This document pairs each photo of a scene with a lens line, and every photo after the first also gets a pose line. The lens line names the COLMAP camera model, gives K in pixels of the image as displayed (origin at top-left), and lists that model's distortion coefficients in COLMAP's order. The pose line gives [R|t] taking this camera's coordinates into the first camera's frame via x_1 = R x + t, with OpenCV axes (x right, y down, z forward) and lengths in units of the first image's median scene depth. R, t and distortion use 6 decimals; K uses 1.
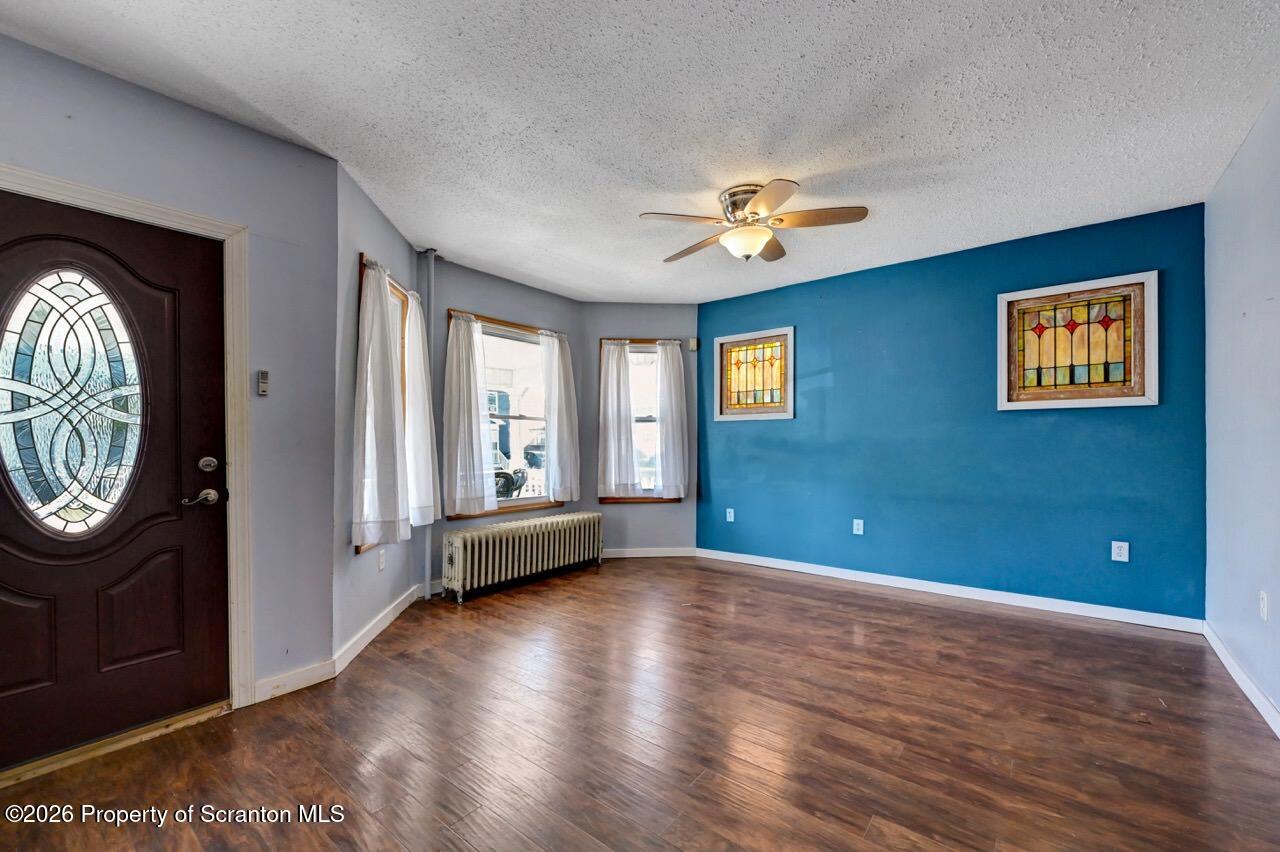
lens RADIAL K [[515.7, 0, 623.9], [0, 515.7, 436.3], [0, 0, 1]] dist [0.000119, -0.000123]
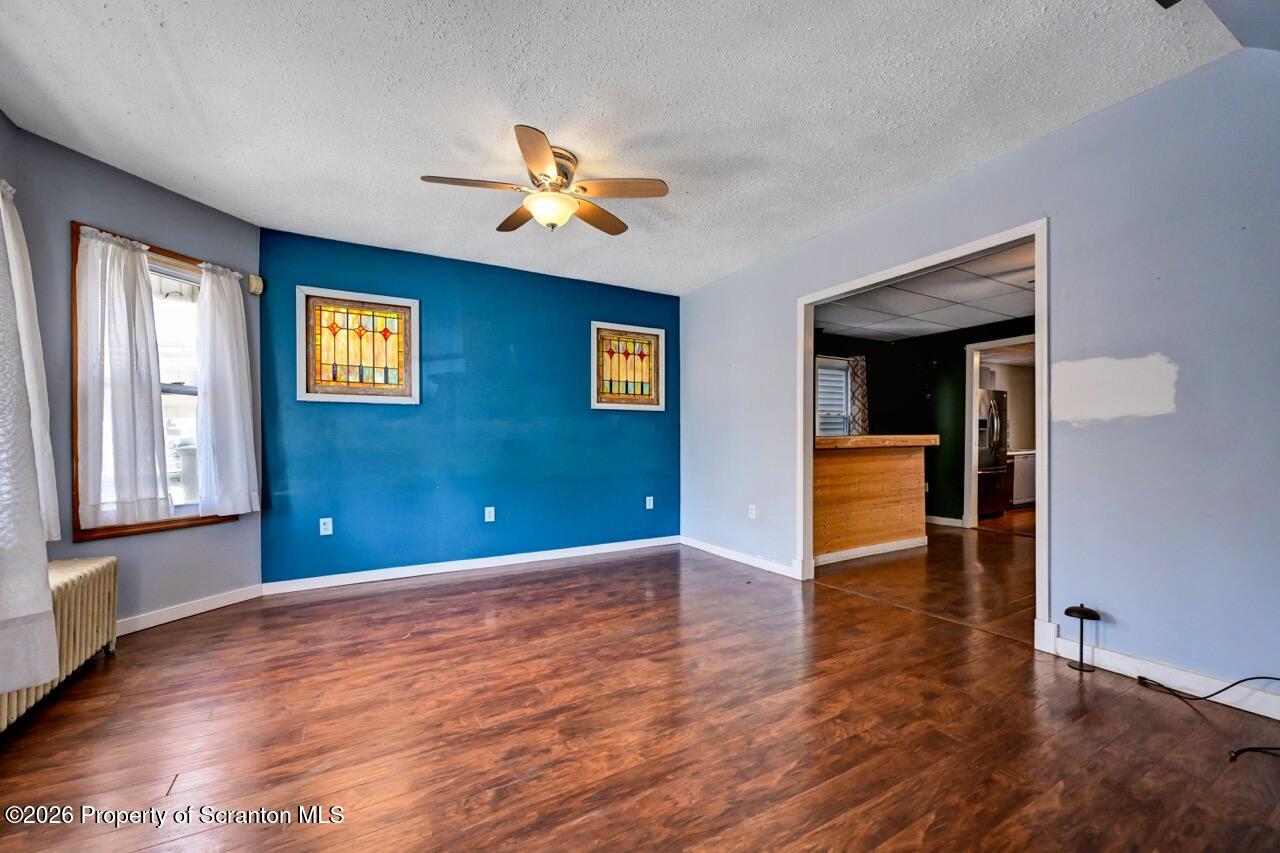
lens RADIAL K [[522.5, 0, 648.0], [0, 522.5, 447.4], [0, 0, 1]] dist [-0.001454, 0.000452]
pose [[0.344736, -0.001778, 0.938698, -0.482310], [-0.005772, 0.999975, 0.004014, 0.042934], [-0.938682, -0.006802, 0.344717, 0.405528]]
